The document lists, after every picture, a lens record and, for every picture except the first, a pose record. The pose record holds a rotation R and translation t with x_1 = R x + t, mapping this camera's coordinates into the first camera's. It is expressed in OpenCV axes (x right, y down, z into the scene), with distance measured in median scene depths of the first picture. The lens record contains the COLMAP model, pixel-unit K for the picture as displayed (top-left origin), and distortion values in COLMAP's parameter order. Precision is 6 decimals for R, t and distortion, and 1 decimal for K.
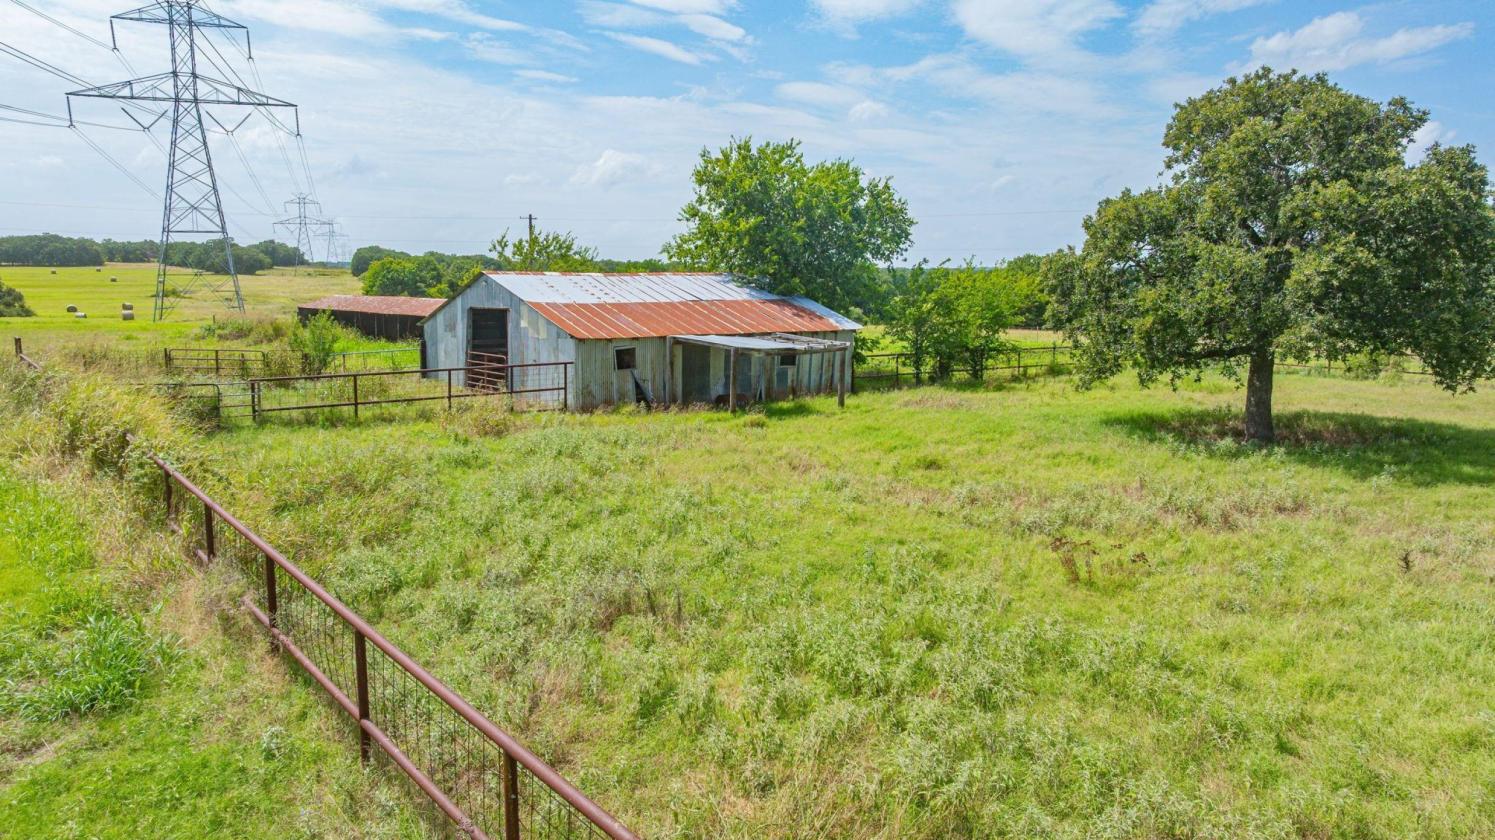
lens RADIAL K [[1064.9, 0, 747.4], [0, 1064.9, 418.2], [0, 0, 1]] dist [-0.031000, 0.036154]
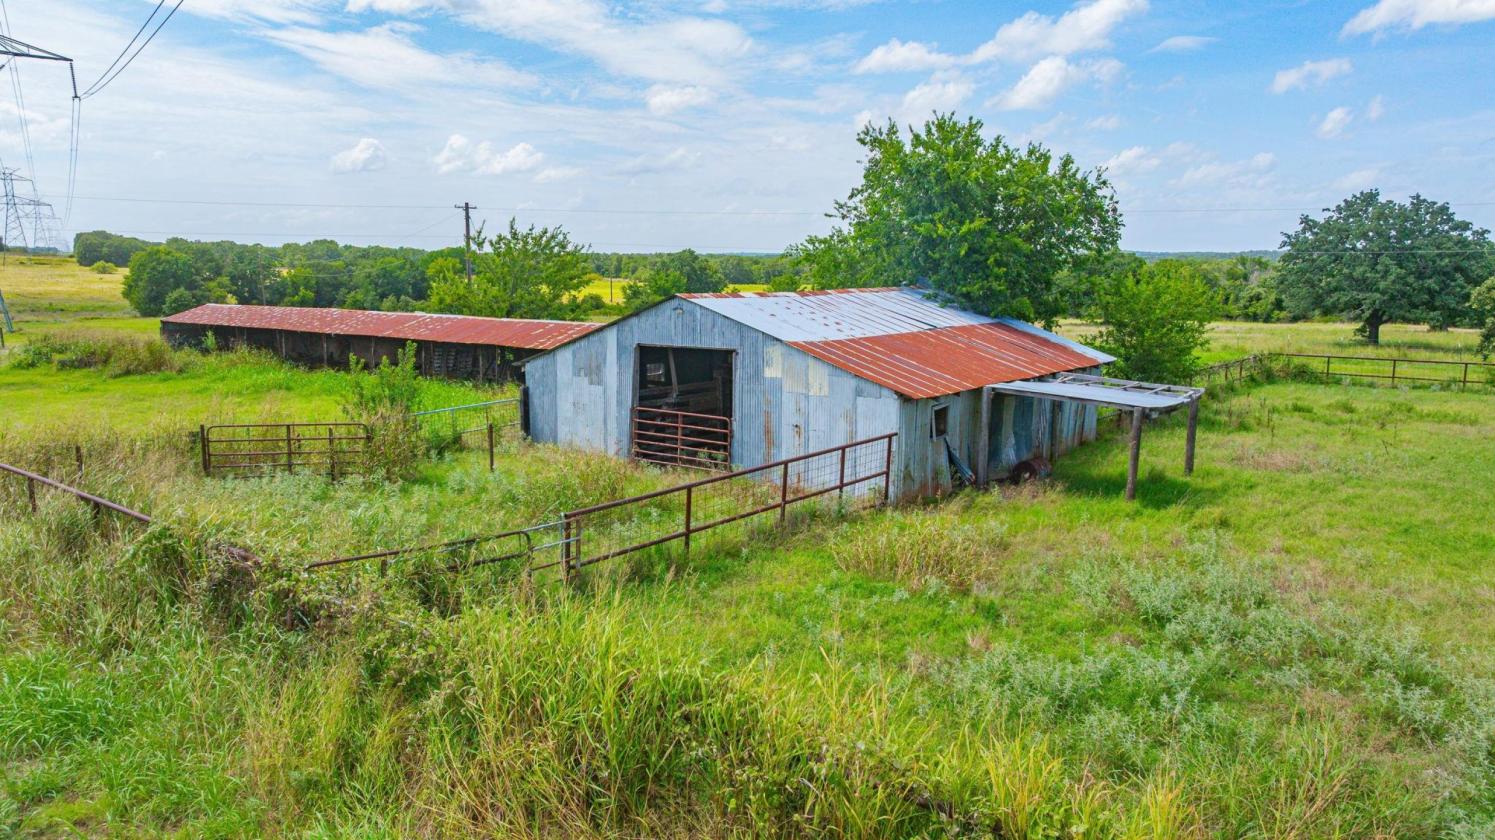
lens RADIAL K [[1064.9, 0, 747.5], [0, 1064.9, 422.4], [0, 0, 1]] dist [-0.031000, 0.036154]
pose [[0.973655, -0.033839, 0.225503, -0.357731], [0.029984, 0.999340, 0.020503, -0.066558], [-0.226048, -0.013201, 0.974027, 0.313352]]
